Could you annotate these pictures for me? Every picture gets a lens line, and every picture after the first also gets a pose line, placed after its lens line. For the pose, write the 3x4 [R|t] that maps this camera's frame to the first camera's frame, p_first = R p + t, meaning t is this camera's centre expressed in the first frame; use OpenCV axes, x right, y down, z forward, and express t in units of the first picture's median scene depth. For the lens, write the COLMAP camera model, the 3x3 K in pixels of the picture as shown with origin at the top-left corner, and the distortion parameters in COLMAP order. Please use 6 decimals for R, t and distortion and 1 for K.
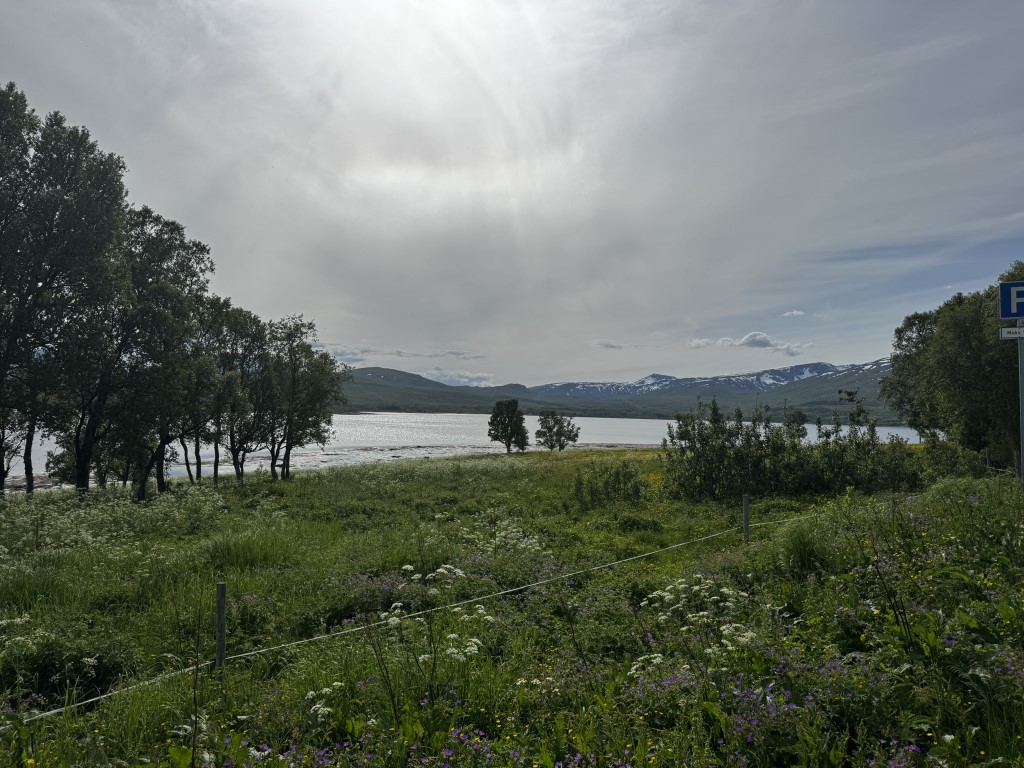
lens RADIAL K [[728.6, 0, 518.8], [0, 728.6, 379.2], [0, 0, 1]] dist [0.169123, -0.217741]
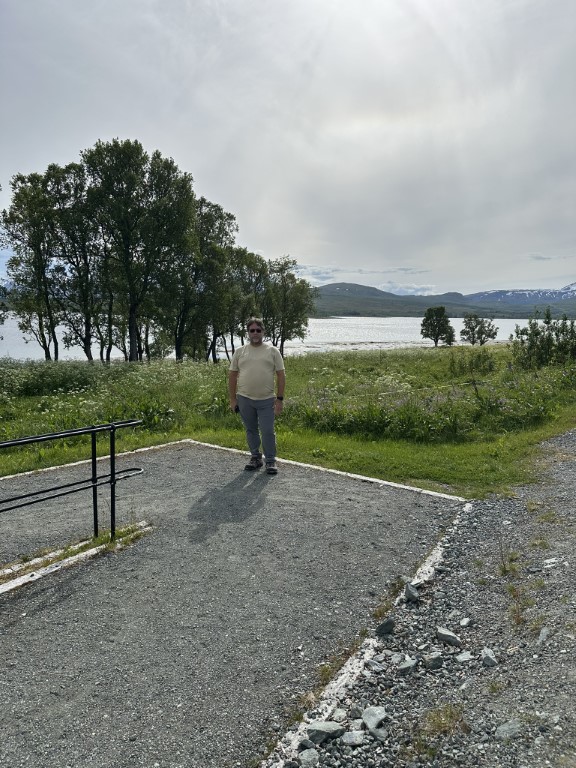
lens RADIAL K [[570.9, 0, 265.5], [0, 570.9, 385.8], [0, 0, 1]] dist [0.035785, -0.003594]
pose [[0.945666, 0.030977, -0.323661, 0.031333], [0.023178, 0.986496, 0.162137, -0.006387], [0.324313, -0.160829, 0.932178, -0.098581]]
